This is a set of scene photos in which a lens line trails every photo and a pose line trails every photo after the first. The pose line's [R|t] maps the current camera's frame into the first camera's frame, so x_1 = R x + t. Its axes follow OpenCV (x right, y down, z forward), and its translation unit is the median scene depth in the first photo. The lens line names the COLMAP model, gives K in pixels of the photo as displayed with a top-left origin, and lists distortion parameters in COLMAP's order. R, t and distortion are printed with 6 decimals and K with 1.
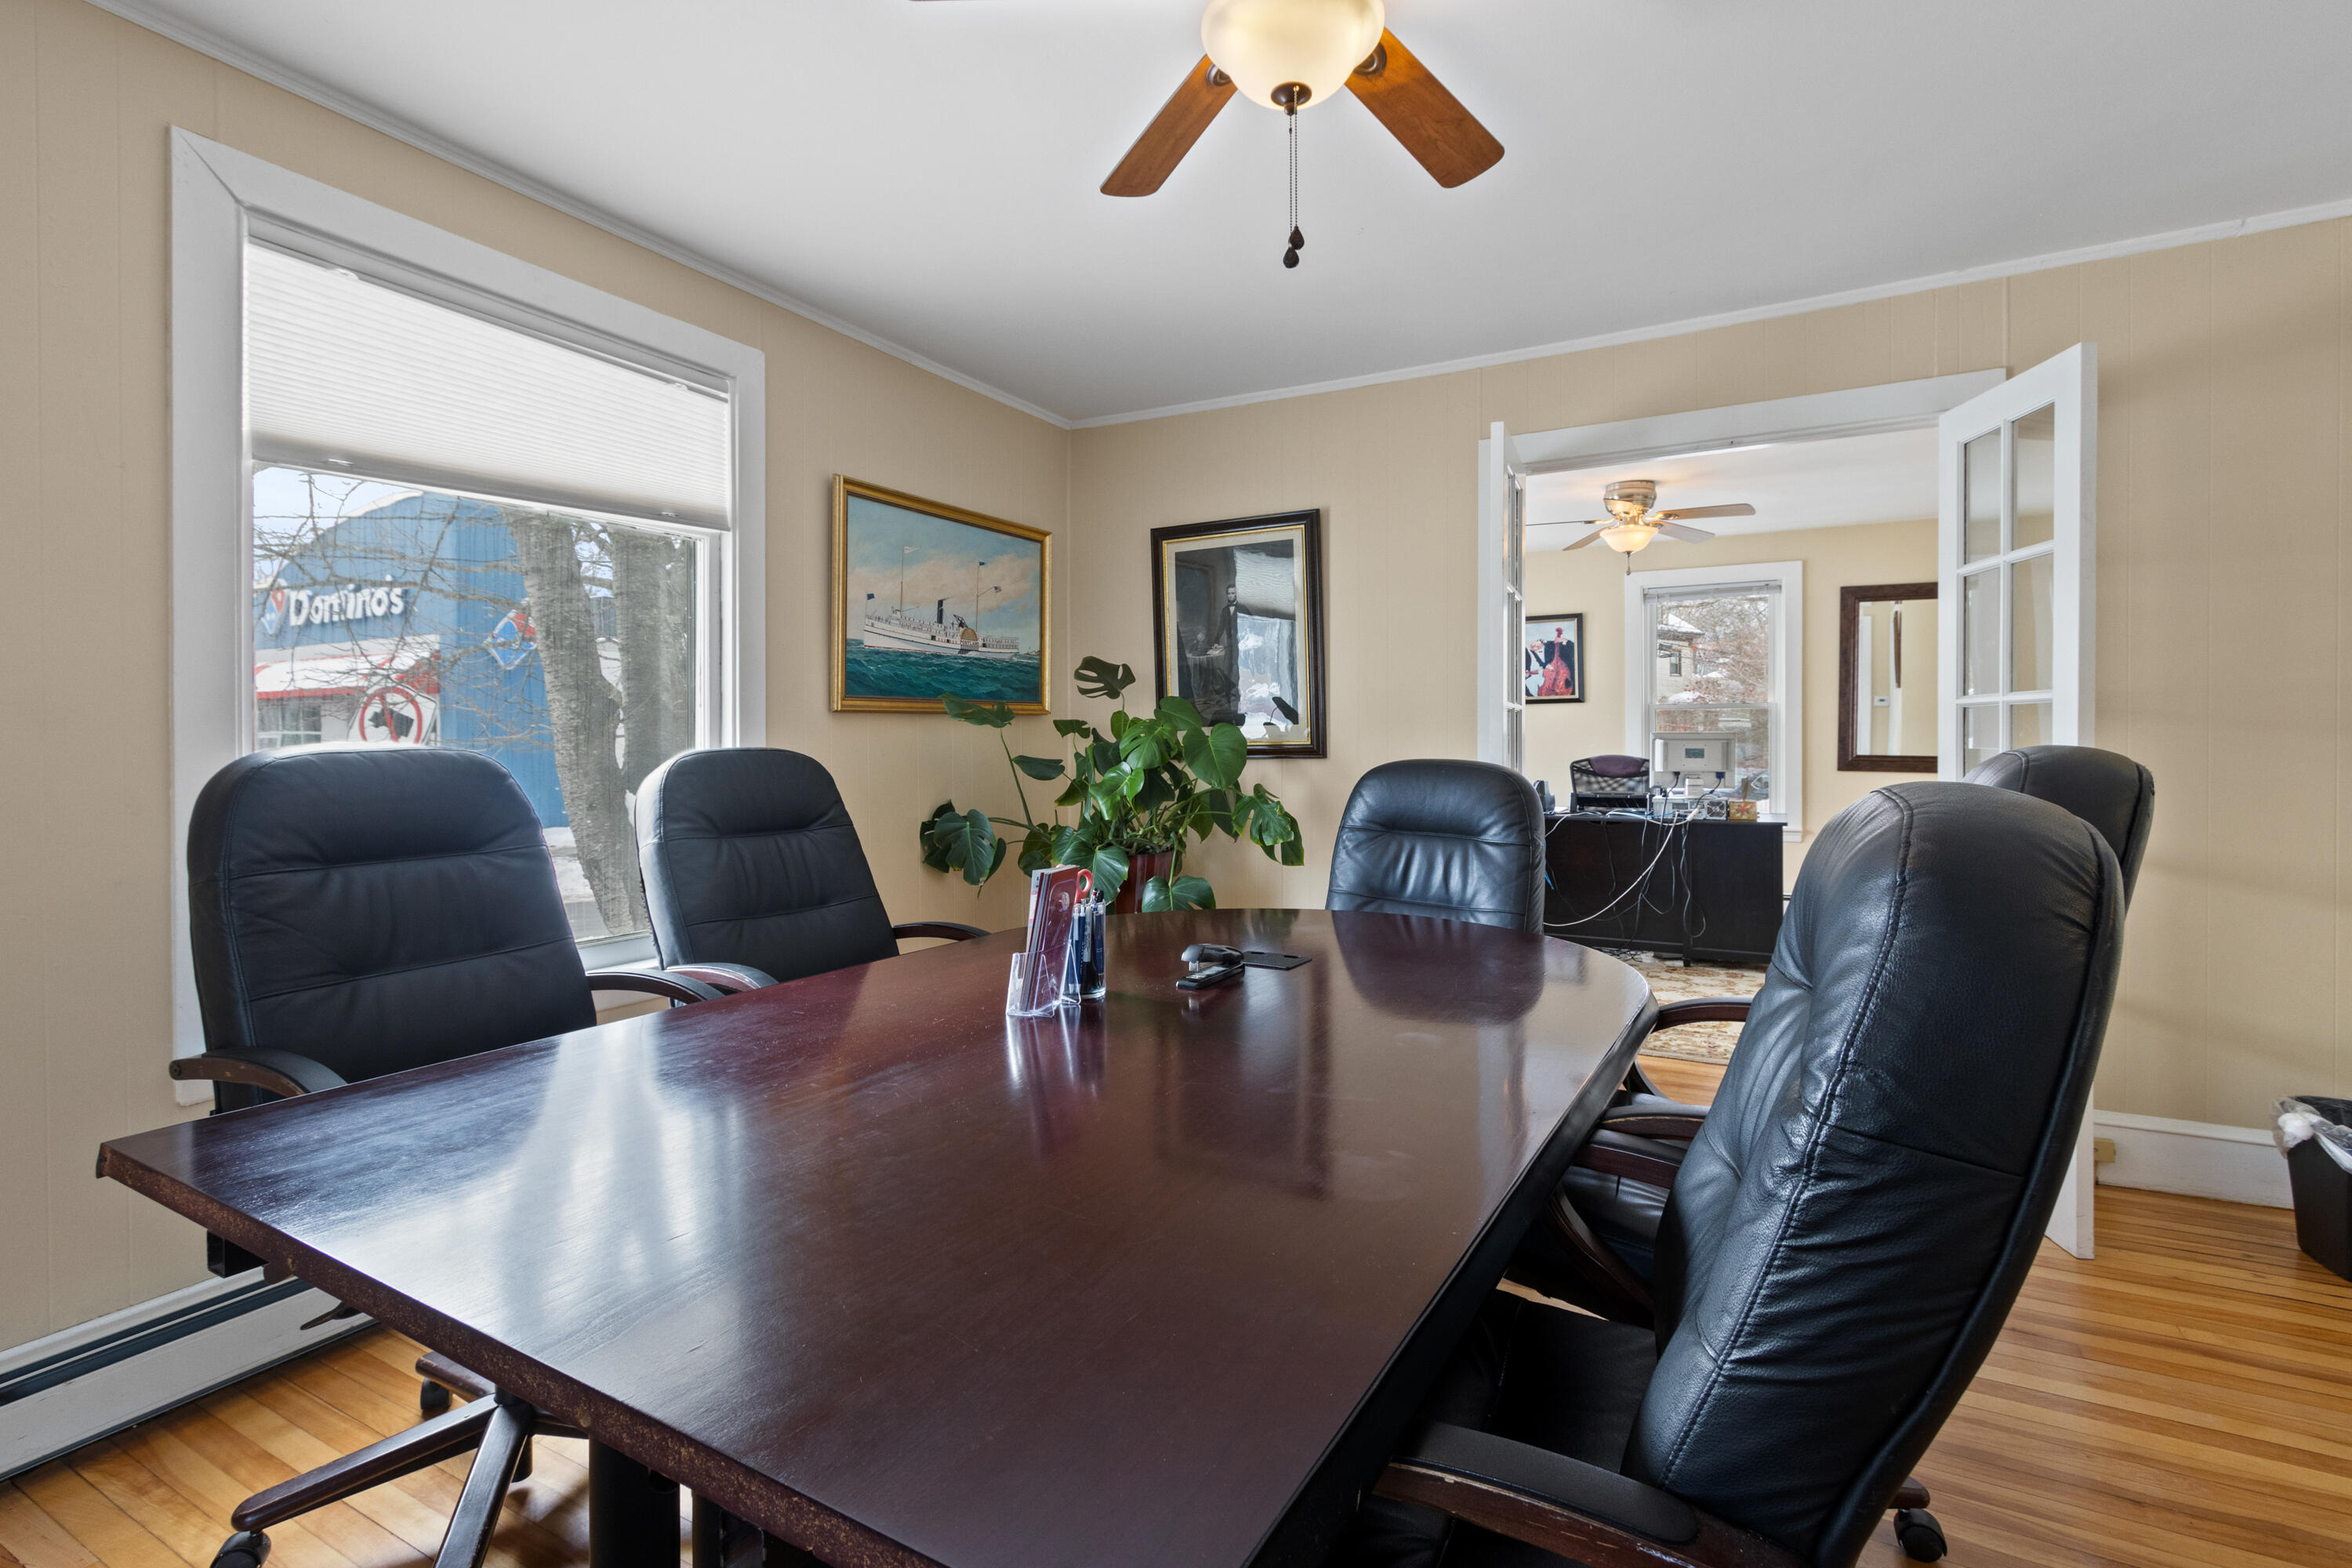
lens RADIAL K [[1131.8, 0, 1165.9], [0, 1131.8, 759.5], [0, 0, 1]] dist [0.002828, -0.000938]
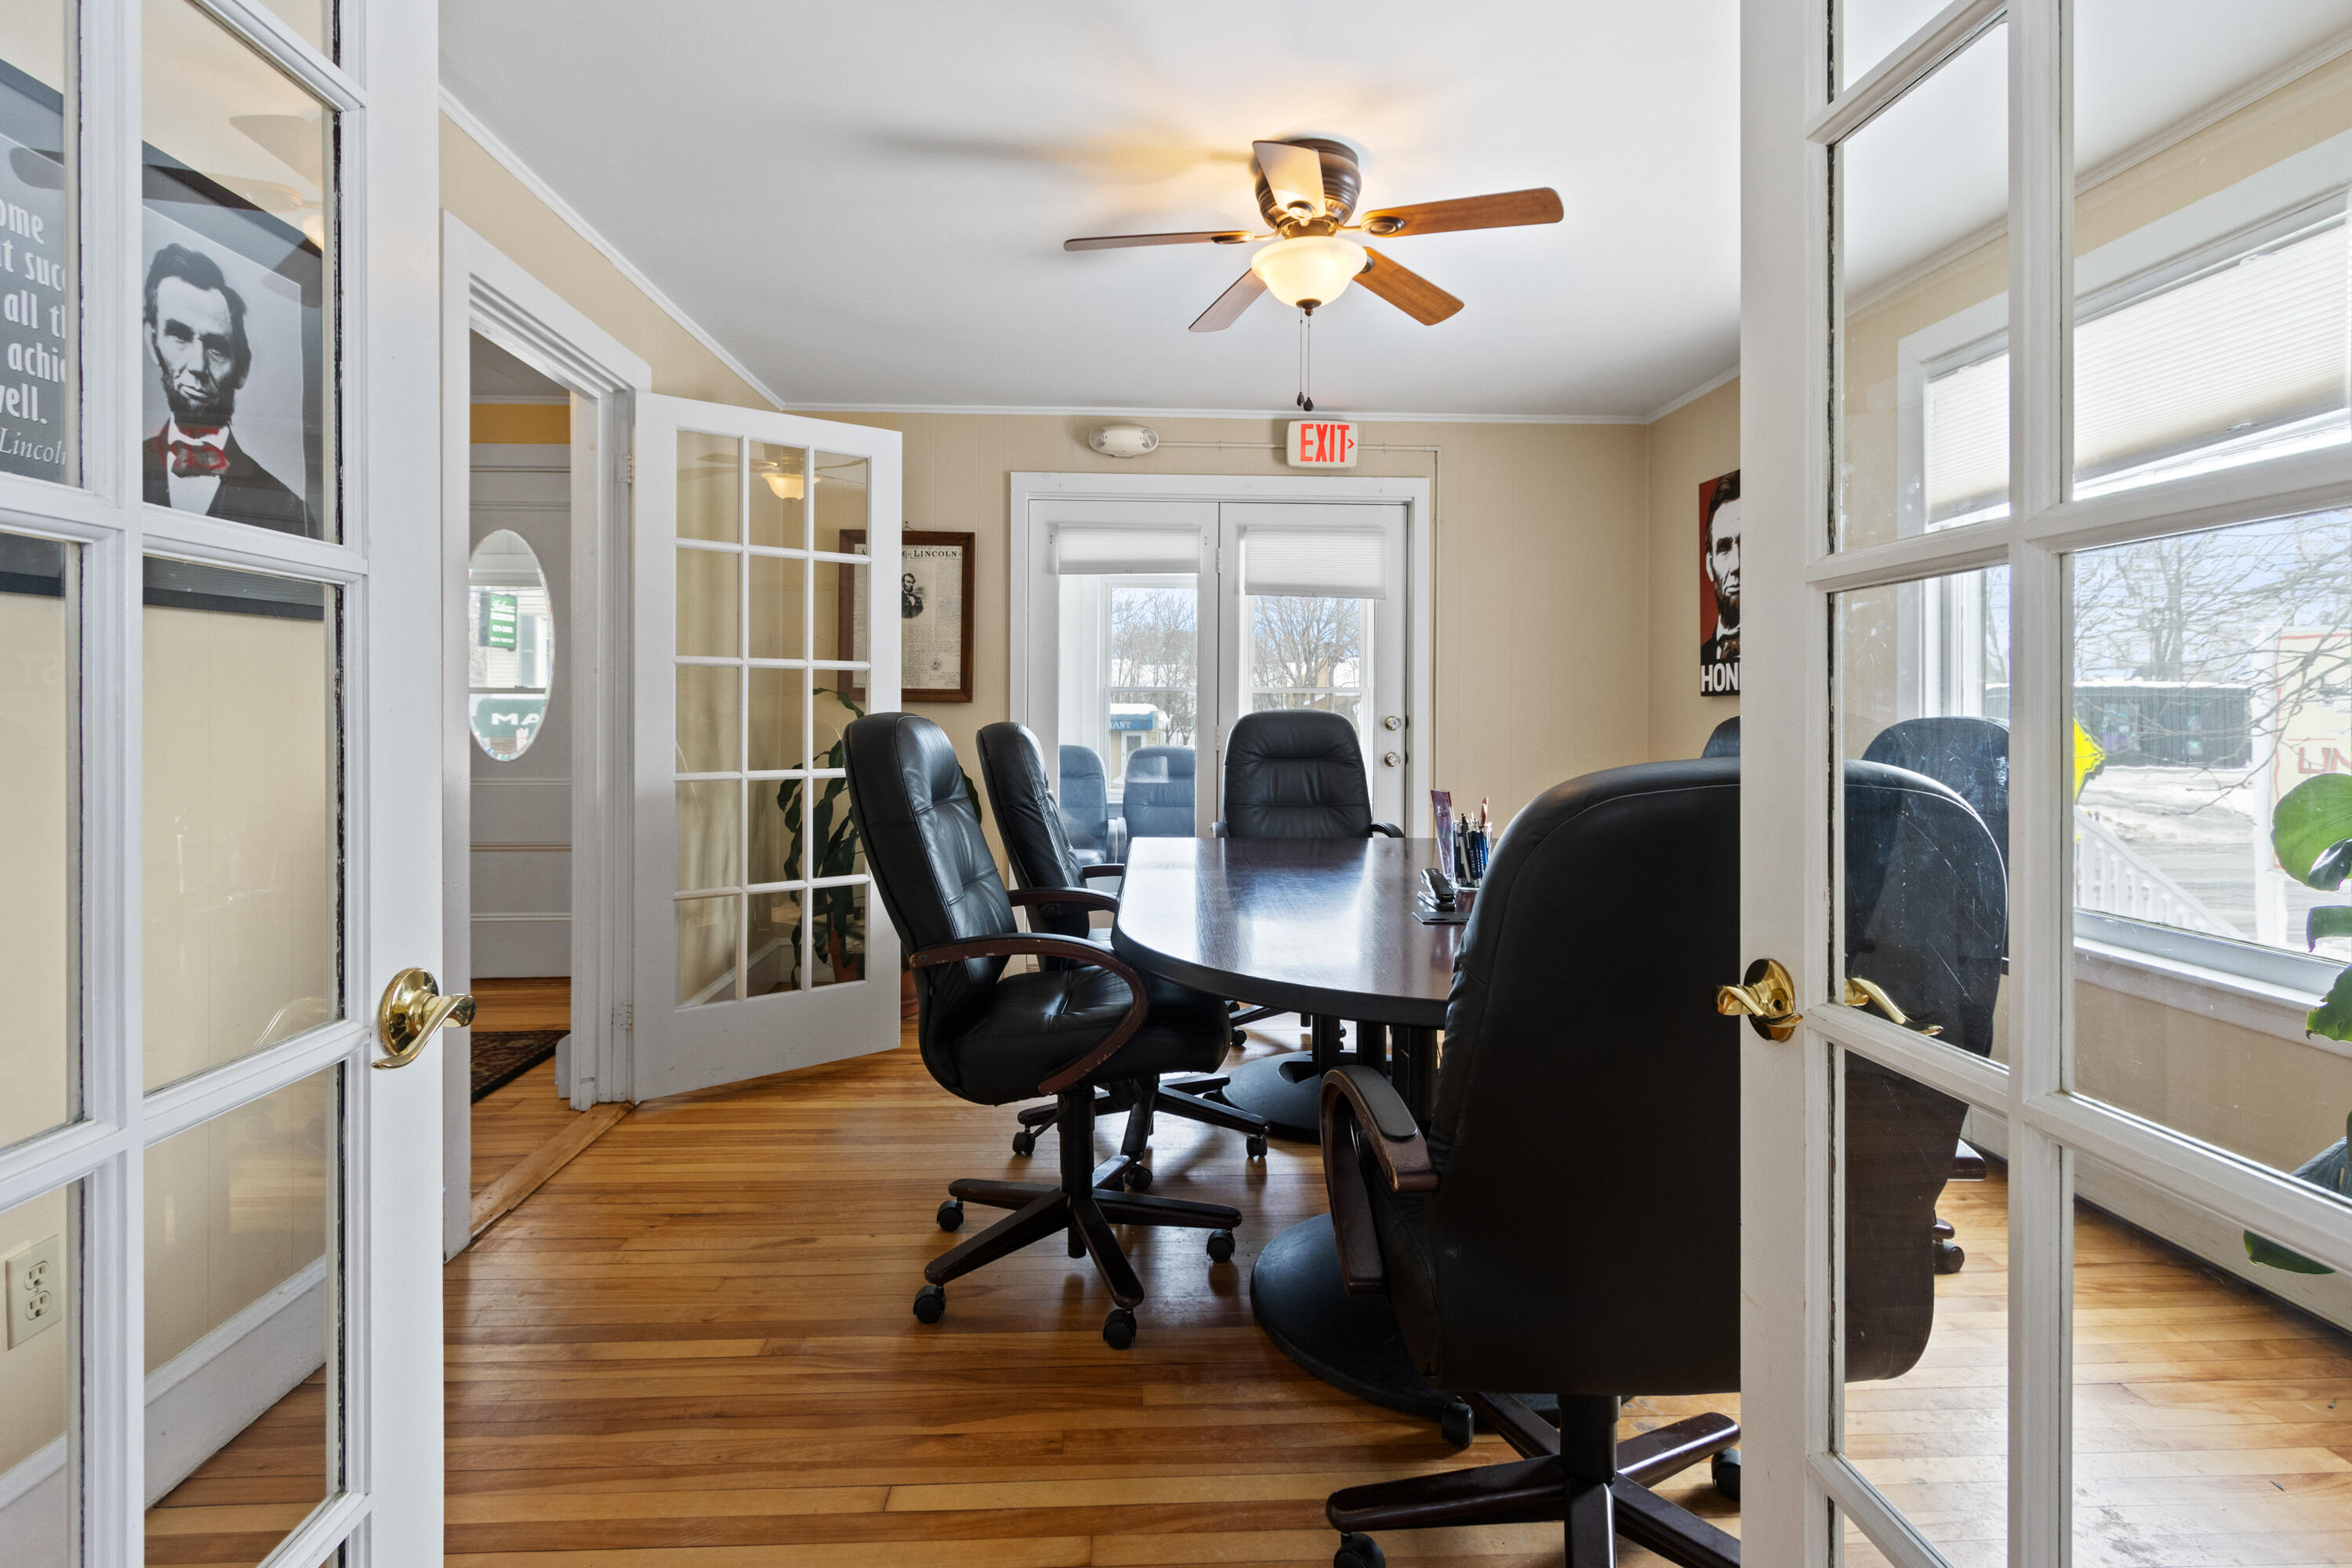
lens RADIAL K [[1131.8, 0, 1162.8], [0, 1131.8, 700.0], [0, 0, 1]] dist [0.002828, -0.000938]
pose [[-0.842025, -0.004494, -0.539420, 0.518333], [-0.008662, 0.999949, 0.005190, -0.016268], [0.539369, 0.009043, -0.842021, 1.016973]]
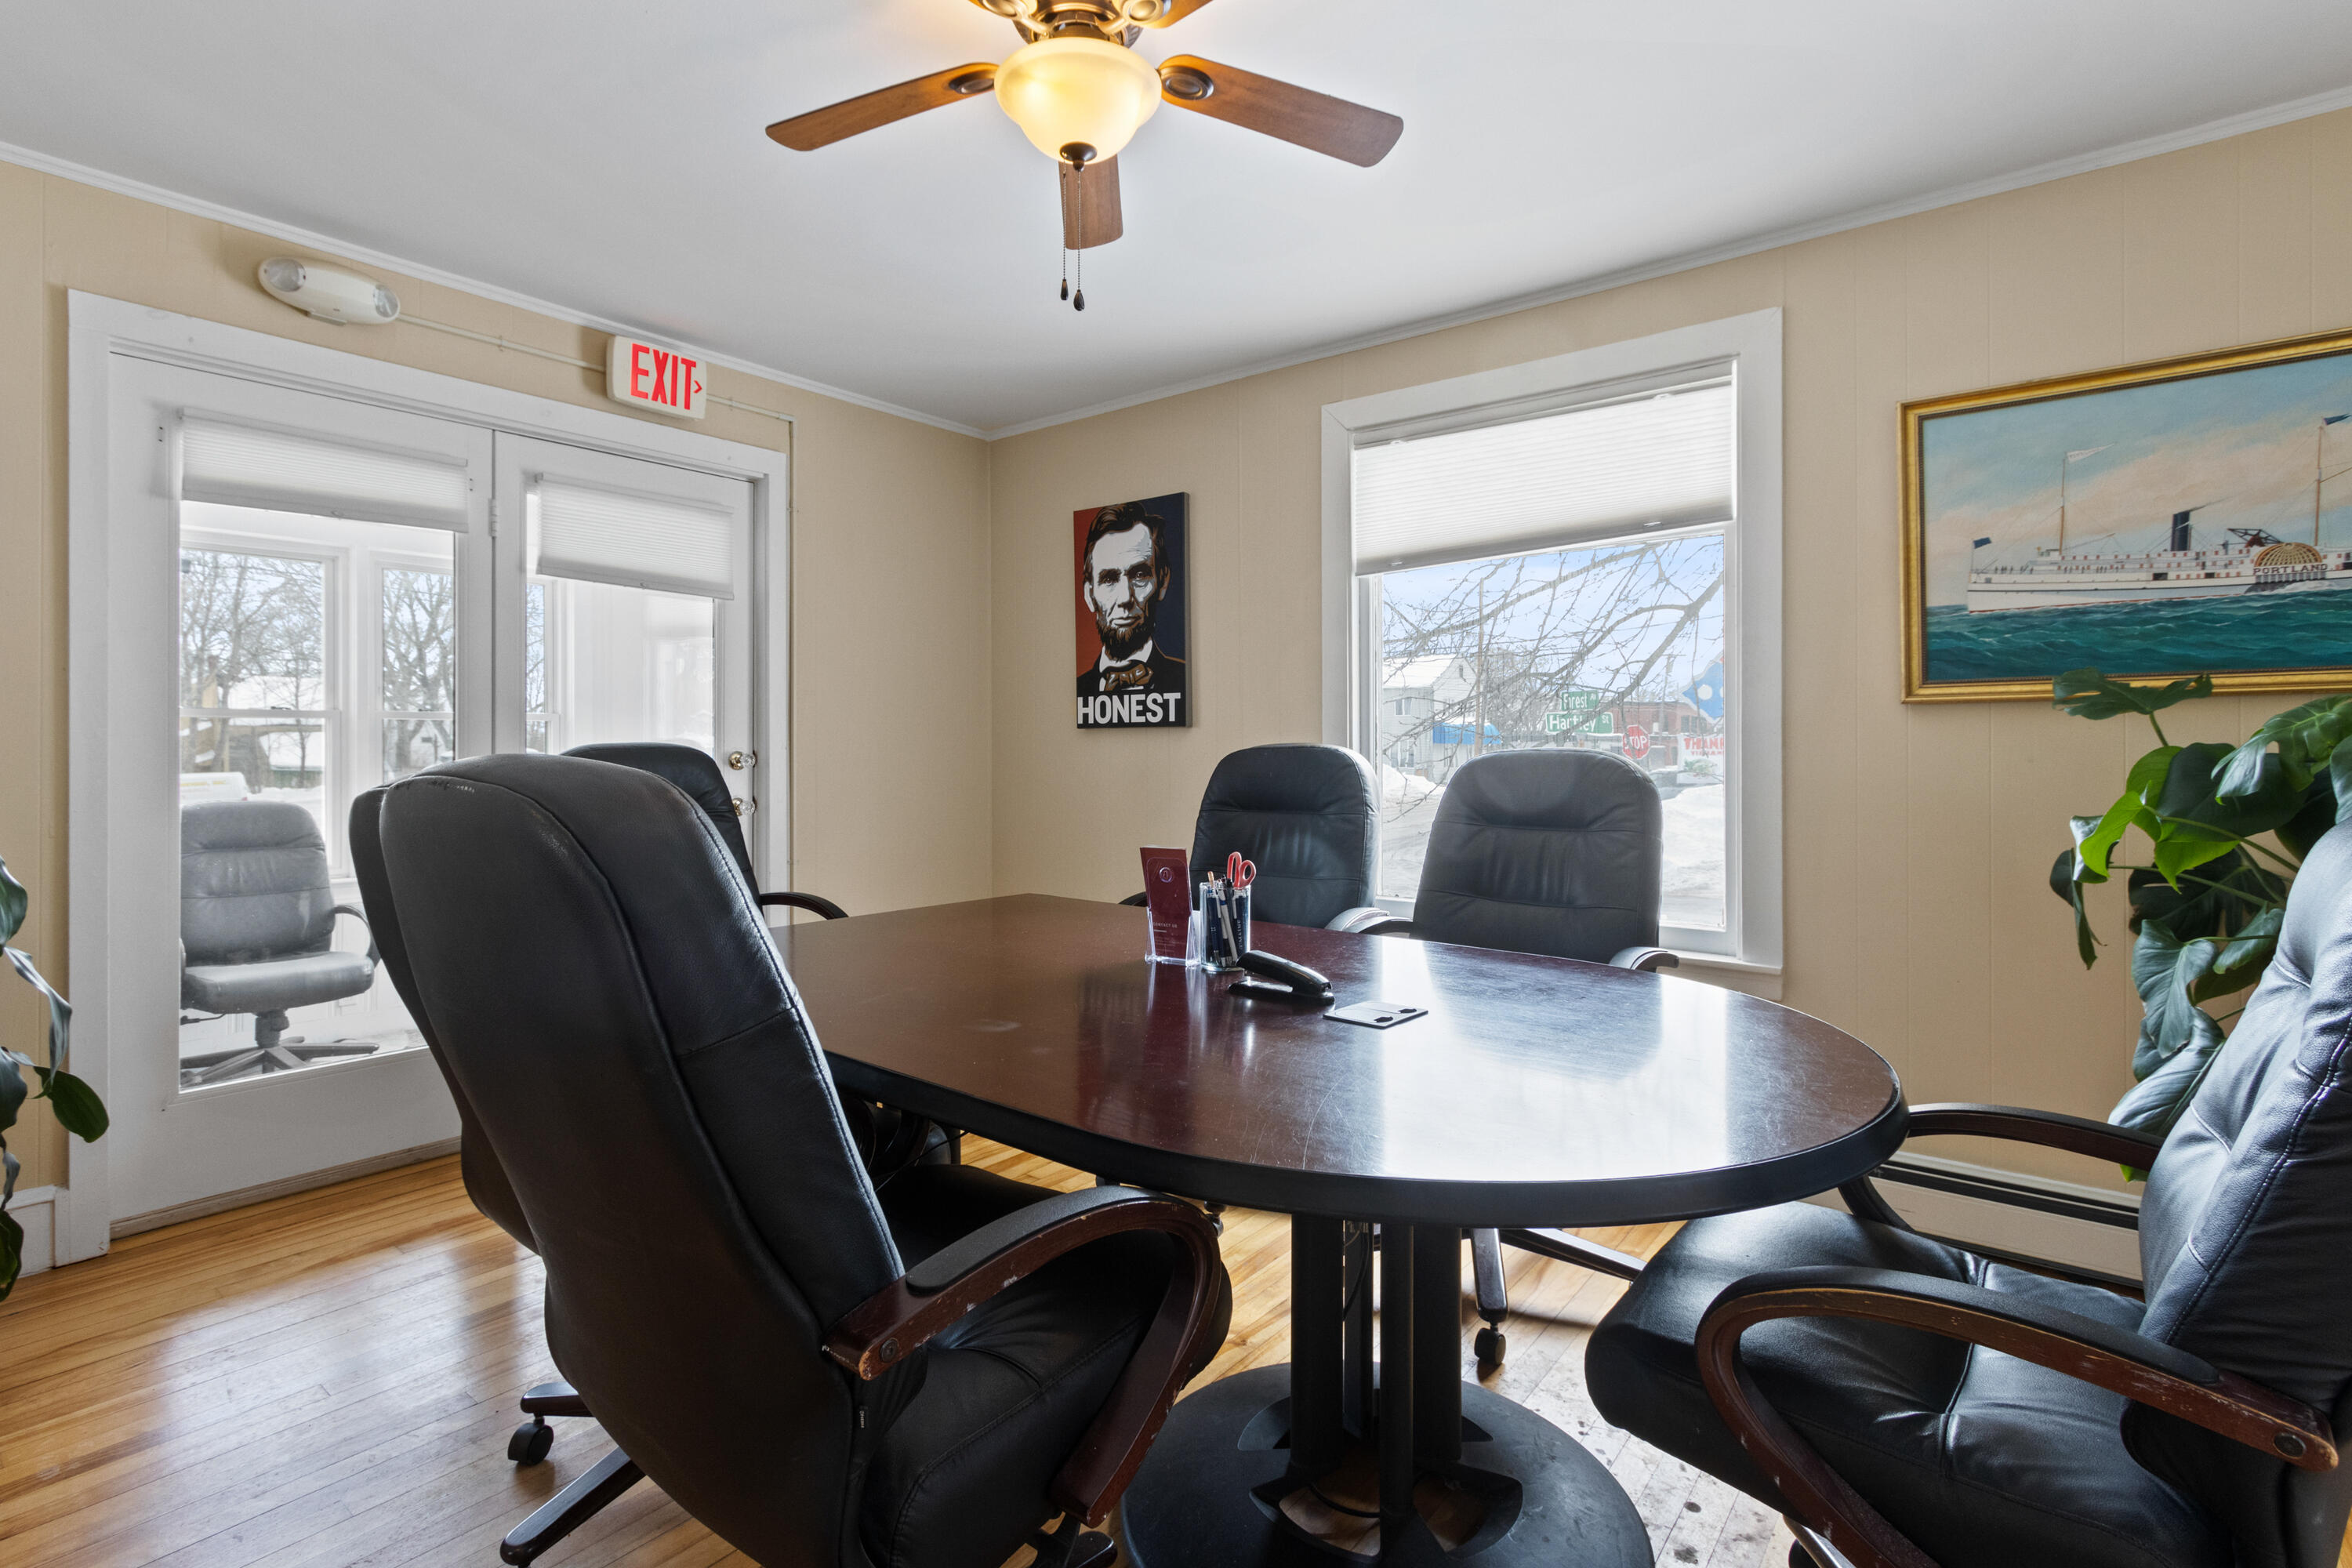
lens RADIAL K [[1131.8, 0, 1221.1], [0, 1131.8, 737.6], [0, 0, 1]] dist [0.002828, -0.000938]
pose [[-0.150807, -0.001948, -0.988561, 0.529869], [-0.014365, 0.999897, 0.000221, -0.011628], [0.988459, 0.014234, -0.150819, 0.624190]]
